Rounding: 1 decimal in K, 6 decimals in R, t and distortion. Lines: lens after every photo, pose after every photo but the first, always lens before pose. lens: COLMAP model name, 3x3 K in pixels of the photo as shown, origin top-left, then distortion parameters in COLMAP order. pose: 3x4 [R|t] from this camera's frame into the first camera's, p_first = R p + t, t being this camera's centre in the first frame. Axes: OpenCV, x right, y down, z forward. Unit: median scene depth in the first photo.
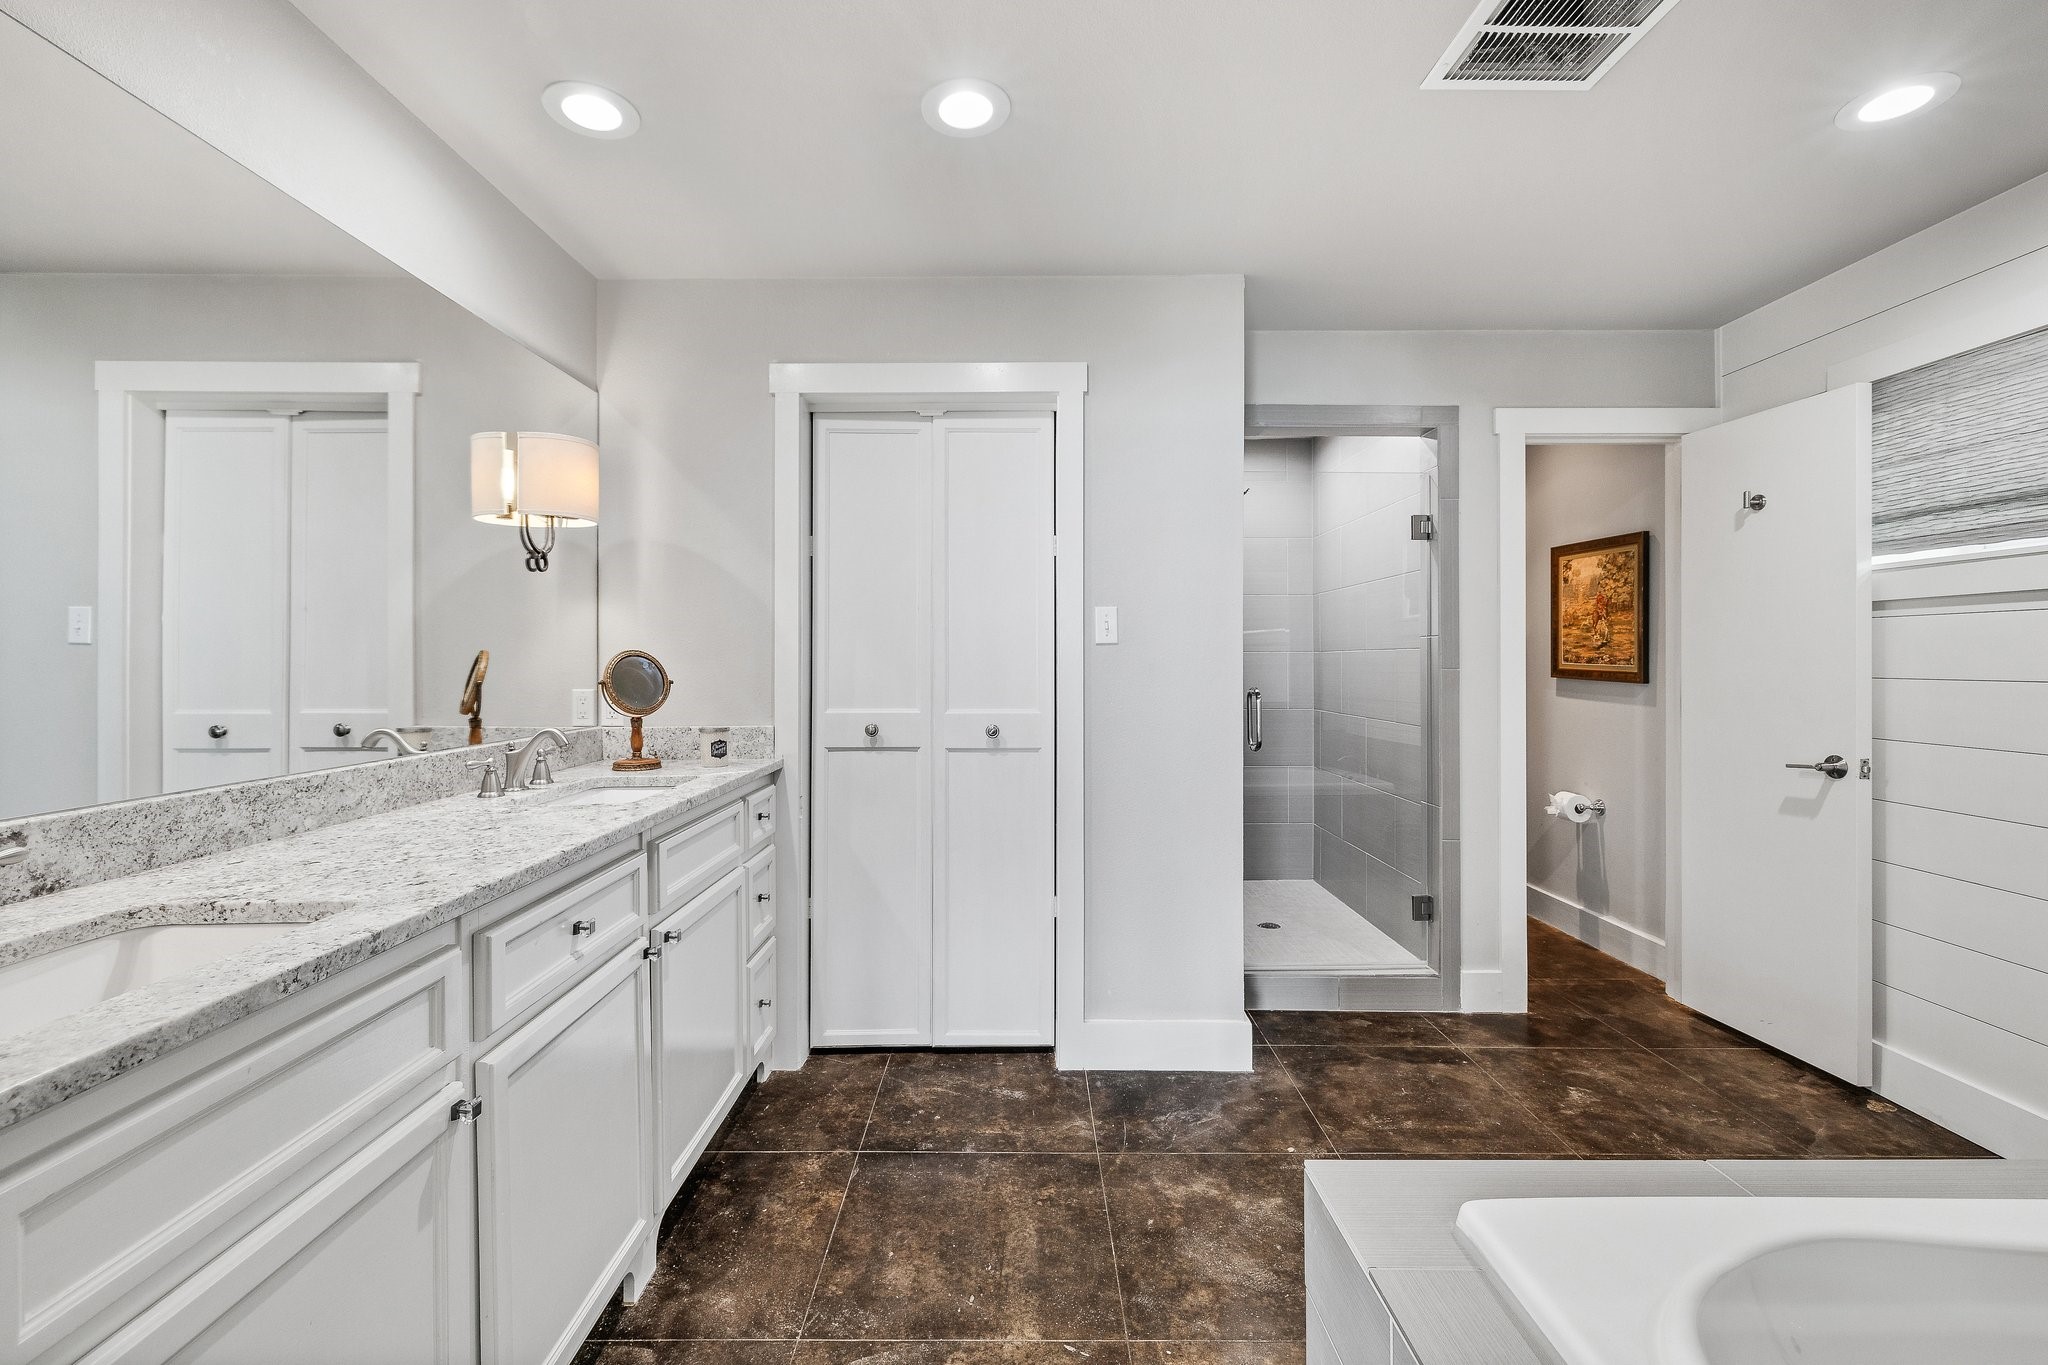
lens RADIAL K [[880.6, 0, 1006.6], [0, 880.6, 674.6], [0, 0, 1]] dist [0.002530, 0.000249]
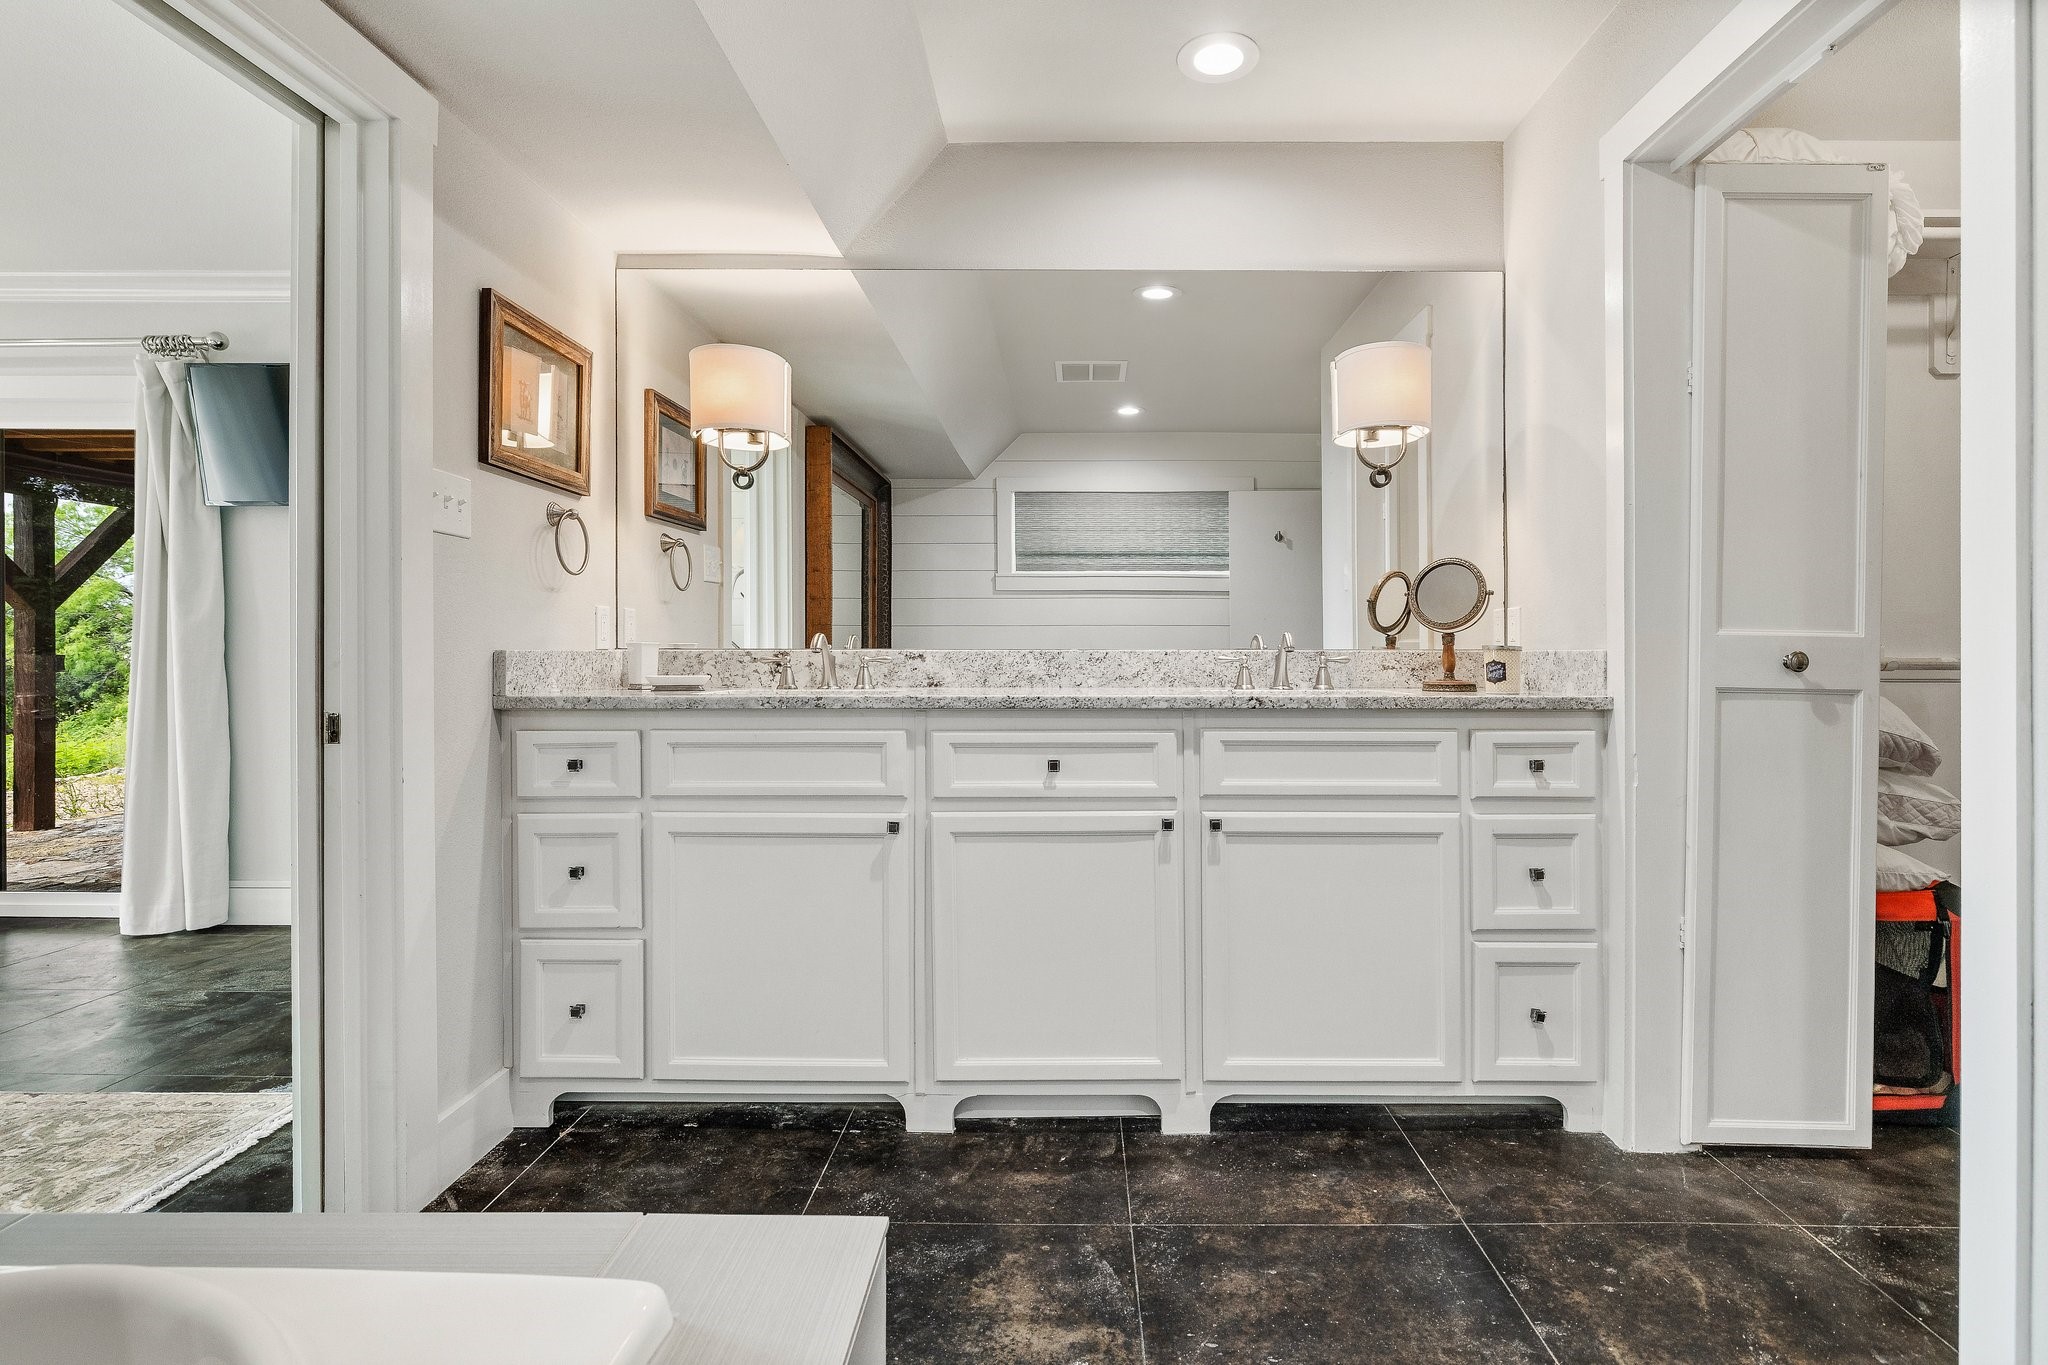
lens RADIAL K [[961.6, 0, 1028.6], [0, 961.6, 634.6], [0, 0, 1]] dist [0.001514, 0.000513]
pose [[0.003100, -0.001830, -0.999994, 0.680693], [-0.014989, 0.999886, -0.001876, 0.071521], [0.999883, 0.014995, 0.003072, 0.694273]]
